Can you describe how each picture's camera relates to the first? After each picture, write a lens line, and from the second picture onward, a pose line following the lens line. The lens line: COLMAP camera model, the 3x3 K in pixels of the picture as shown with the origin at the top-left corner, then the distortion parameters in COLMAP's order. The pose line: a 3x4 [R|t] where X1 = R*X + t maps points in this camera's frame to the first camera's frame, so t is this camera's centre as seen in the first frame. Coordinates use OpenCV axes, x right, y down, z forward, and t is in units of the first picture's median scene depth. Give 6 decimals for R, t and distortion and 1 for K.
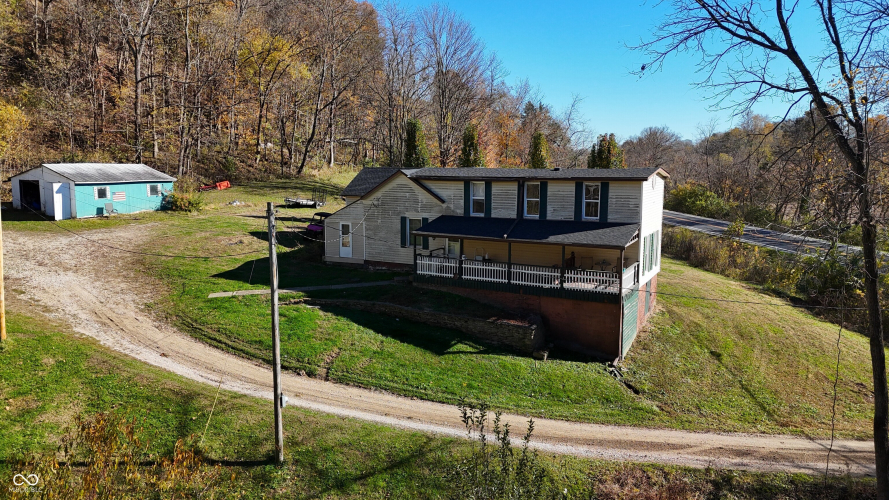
lens RADIAL K [[652.0, 0, 444.5], [0, 652.0, 250.0], [0, 0, 1]] dist [0.078600, -0.061210]
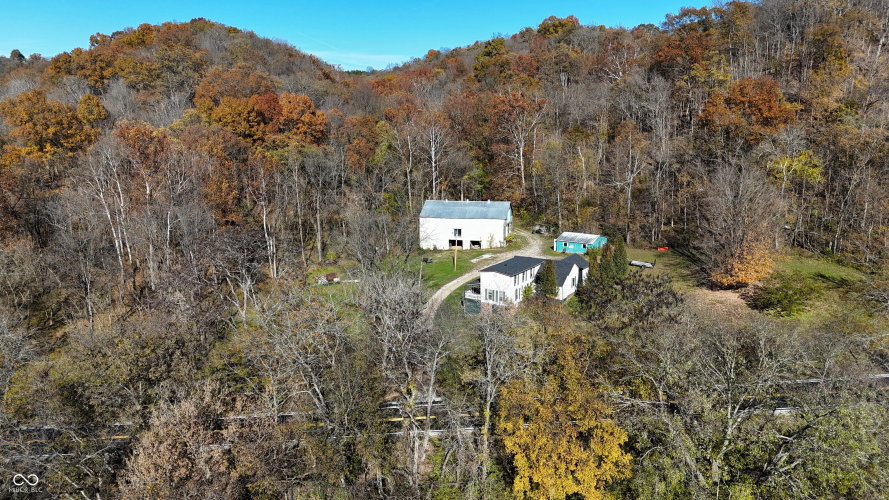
lens RADIAL K [[633.4, 0, 440.9], [0, 633.4, 263.2], [0, 0, 1]] dist [0.075926, -0.055287]
pose [[-0.076889, 0.210739, -0.974514, 2.914233], [-0.140295, 0.965396, 0.219836, -0.697243], [0.987120, 0.153623, -0.044663, 0.758718]]
